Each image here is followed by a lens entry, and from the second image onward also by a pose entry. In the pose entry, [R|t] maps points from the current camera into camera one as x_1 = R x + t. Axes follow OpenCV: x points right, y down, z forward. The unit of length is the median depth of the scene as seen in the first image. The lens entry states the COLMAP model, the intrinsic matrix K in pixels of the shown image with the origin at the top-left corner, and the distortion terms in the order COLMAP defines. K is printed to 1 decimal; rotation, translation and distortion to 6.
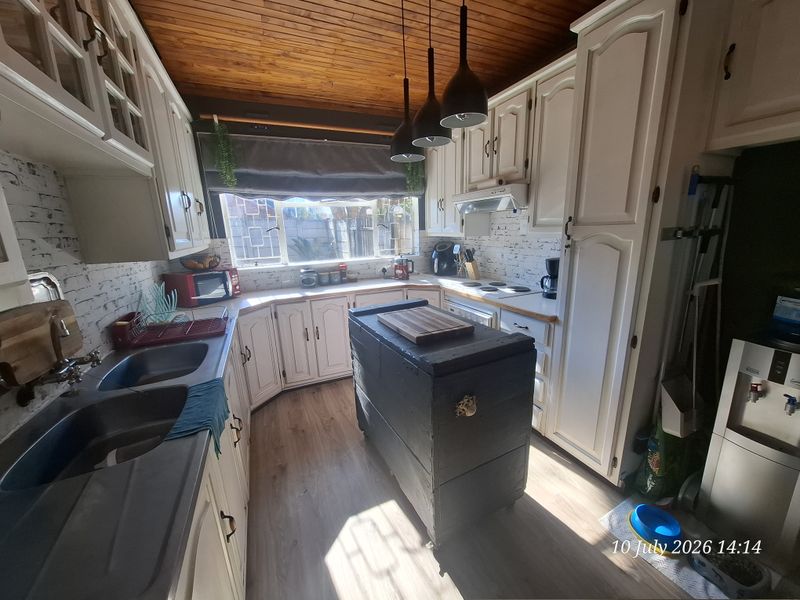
lens RADIAL K [[314.4, 0, 404.9], [0, 314.4, 304.1], [0, 0, 1]] dist [-0.009827, -0.000190]
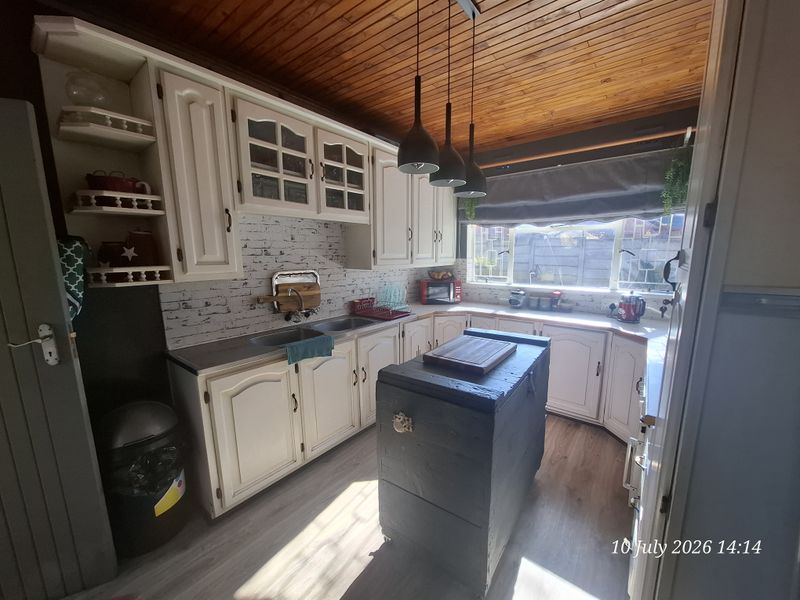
lens RADIAL K [[314.4, 0, 406.7], [0, 314.4, 302.3], [0, 0, 1]] dist [-0.009827, -0.000190]
pose [[0.463396, 0.166929, -0.870287, 0.479227], [-0.219992, 0.973023, 0.069498, -0.070841], [0.858410, 0.159251, 0.487618, 0.186313]]
